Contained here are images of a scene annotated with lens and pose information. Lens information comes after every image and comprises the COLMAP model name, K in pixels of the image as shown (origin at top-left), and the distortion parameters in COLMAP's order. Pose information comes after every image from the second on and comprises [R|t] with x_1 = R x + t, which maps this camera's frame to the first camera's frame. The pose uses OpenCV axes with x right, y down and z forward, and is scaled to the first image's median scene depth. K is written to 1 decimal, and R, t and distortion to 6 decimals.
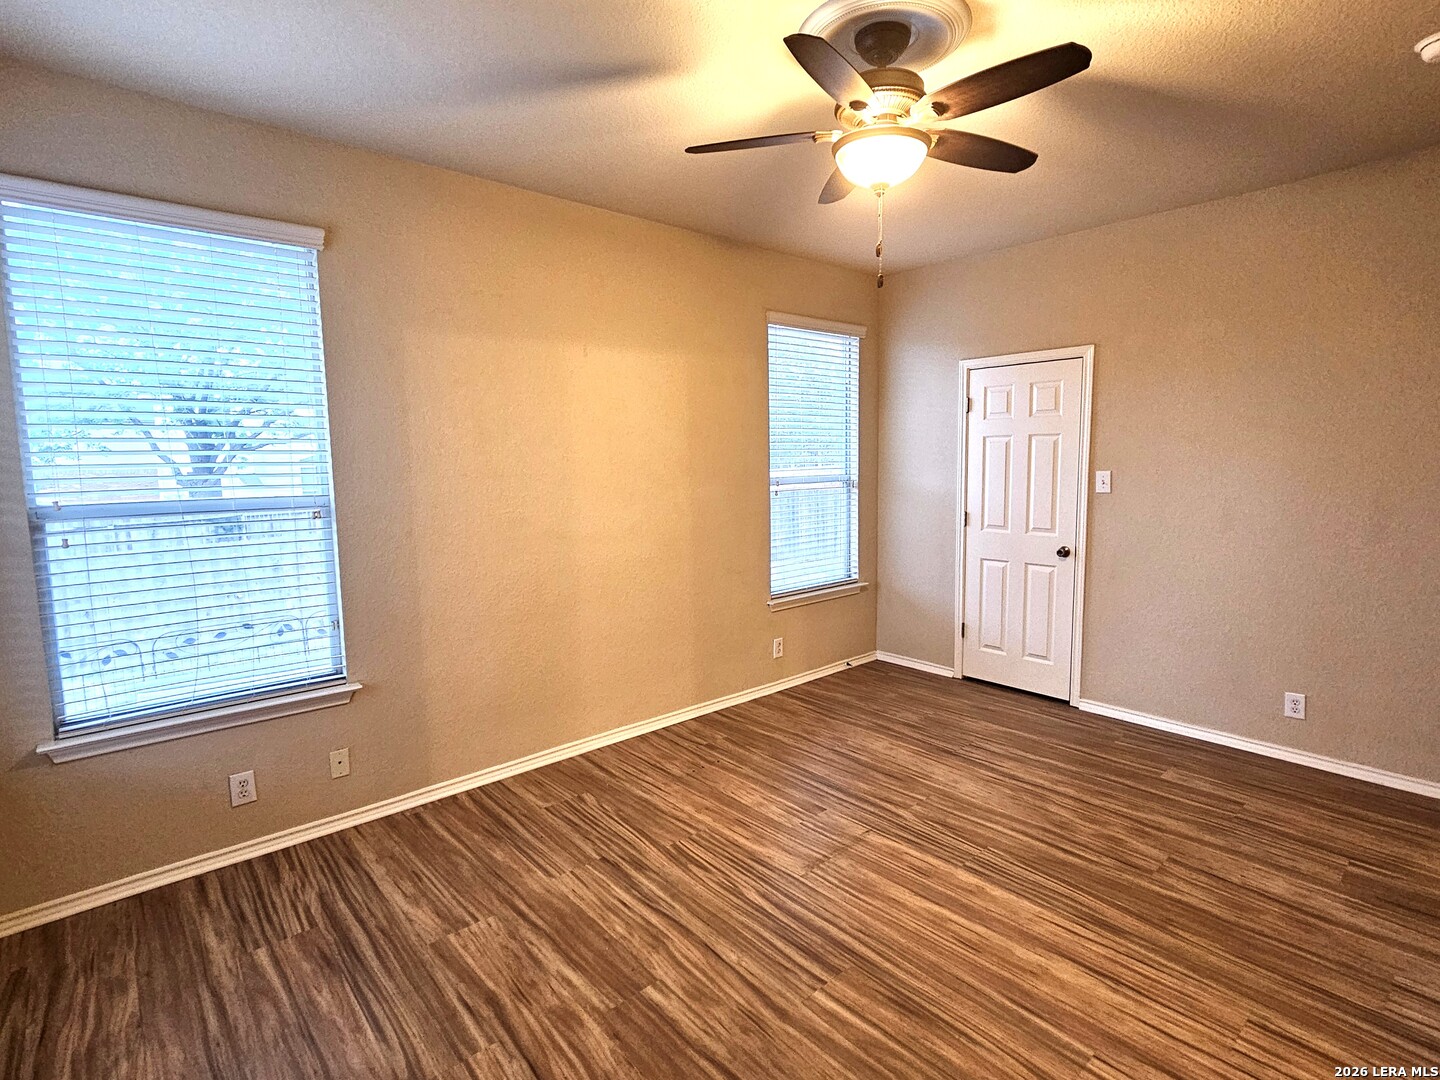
lens RADIAL K [[720.2, 0, 727.2], [0, 720.2, 535.3], [0, 0, 1]] dist [0.004063, -0.000512]
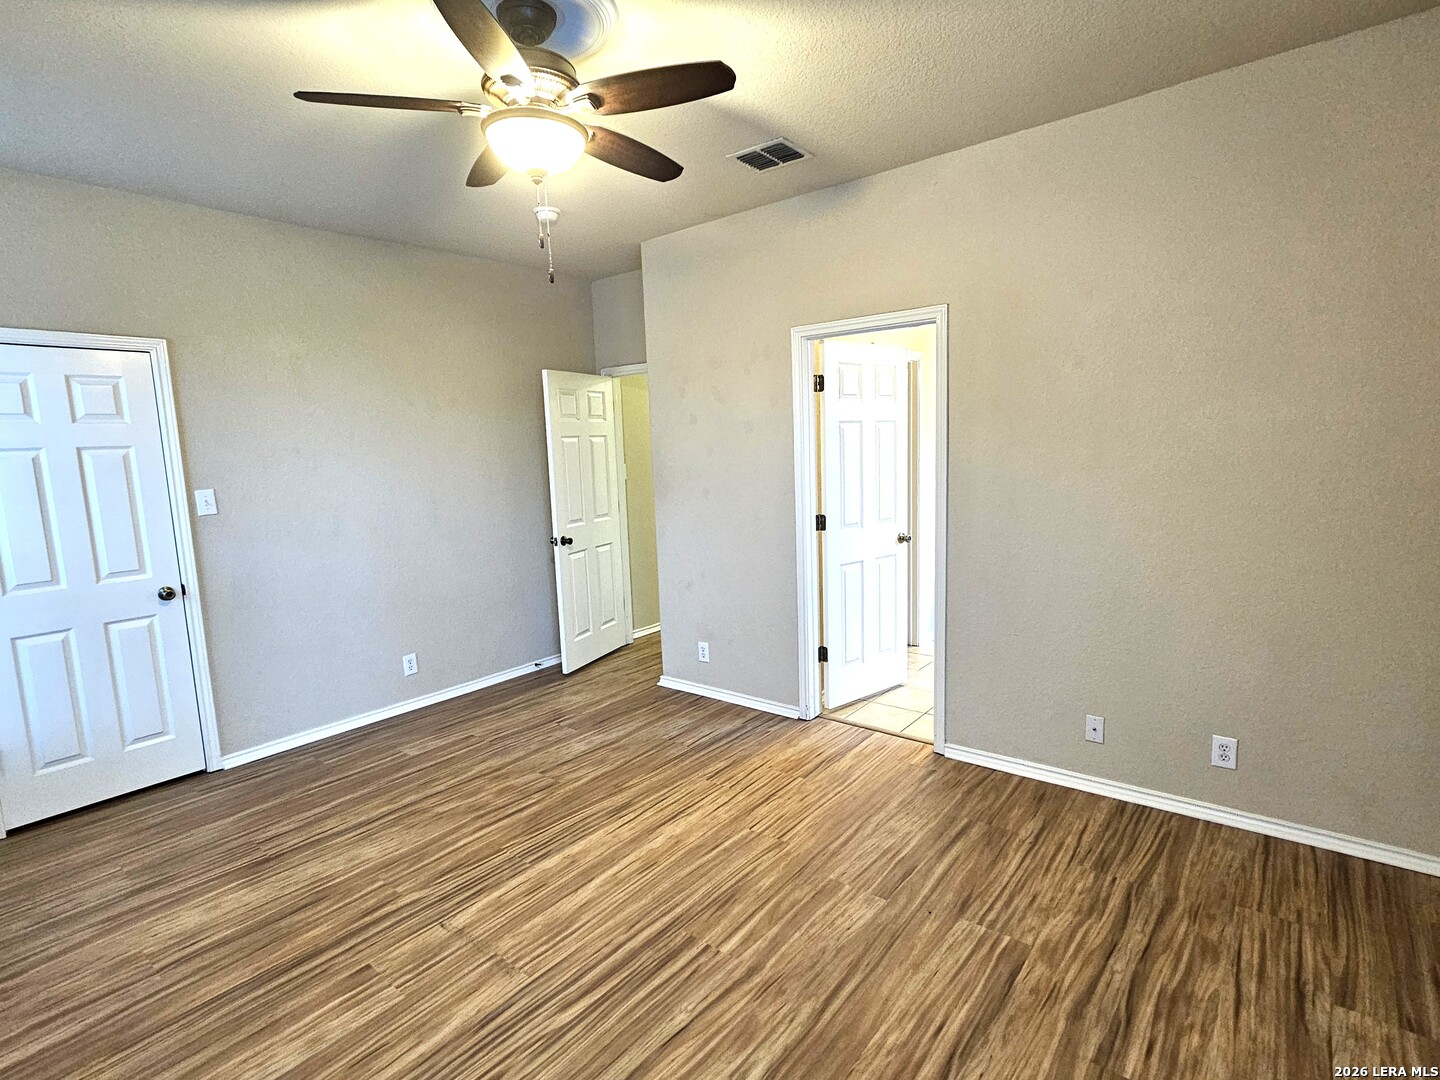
lens RADIAL K [[720.2, 0, 727.2], [0, 720.2, 535.3], [0, 0, 1]] dist [0.004063, -0.000512]
pose [[-0.163956, -0.105451, 0.980815, -0.674390], [0.145036, 0.980888, 0.129703, -0.088348], [-0.975747, 0.163520, -0.145528, 0.811213]]
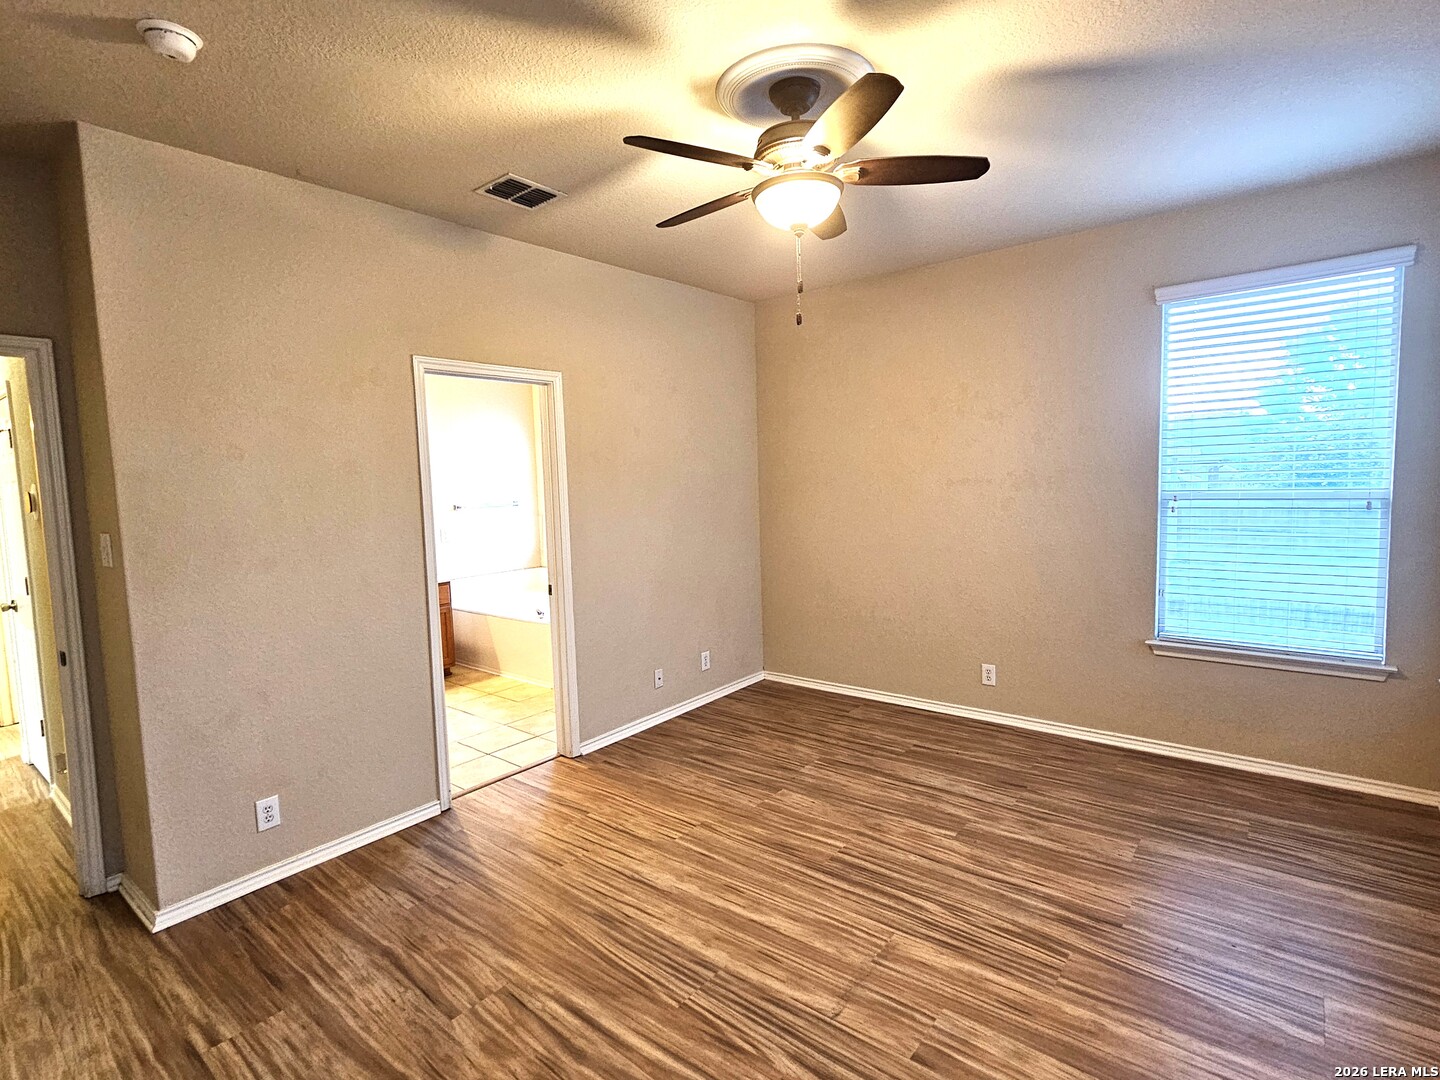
lens RADIAL K [[720.2, 0, 727.2], [0, 720.2, 535.3], [0, 0, 1]] dist [0.004063, -0.000512]
pose [[-0.985470, 0.057901, -0.159675, 0.426155], [0.026867, 0.981405, 0.190059, -0.204726], [0.167710, 0.183008, -0.968701, 1.746244]]
